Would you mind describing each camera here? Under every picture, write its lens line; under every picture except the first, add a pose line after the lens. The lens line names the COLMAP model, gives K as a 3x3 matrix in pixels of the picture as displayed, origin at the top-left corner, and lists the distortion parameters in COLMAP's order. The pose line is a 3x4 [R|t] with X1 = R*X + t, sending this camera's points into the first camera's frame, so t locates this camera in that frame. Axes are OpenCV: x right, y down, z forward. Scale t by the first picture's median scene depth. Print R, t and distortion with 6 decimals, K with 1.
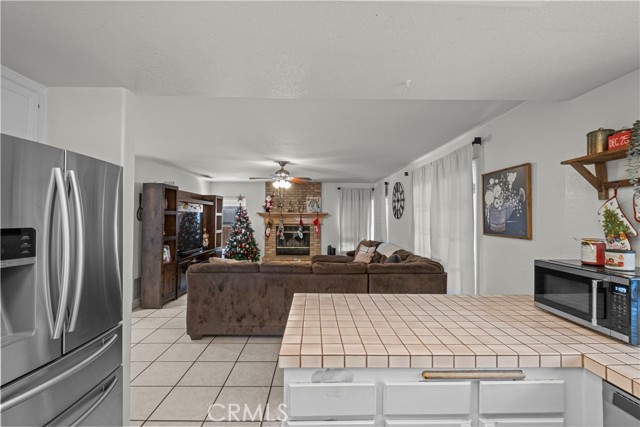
lens RADIAL K [[276.5, 0, 318.0], [0, 276.5, 214.1], [0, 0, 1]] dist [-0.004505, -0.003390]
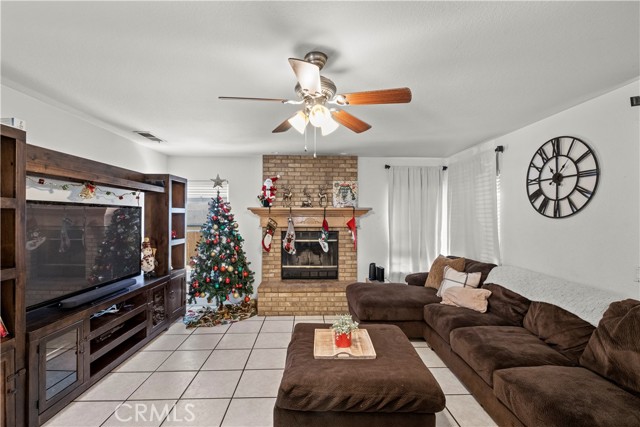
lens RADIAL K [[276.5, 0, 314.6], [0, 276.5, 217.1], [0, 0, 1]] dist [-0.004505, -0.003390]
pose [[0.999972, -0.003004, 0.006923, -0.086619], [0.002888, 0.999856, 0.016729, 0.005122], [-0.006973, -0.016708, 0.999836, 0.424808]]
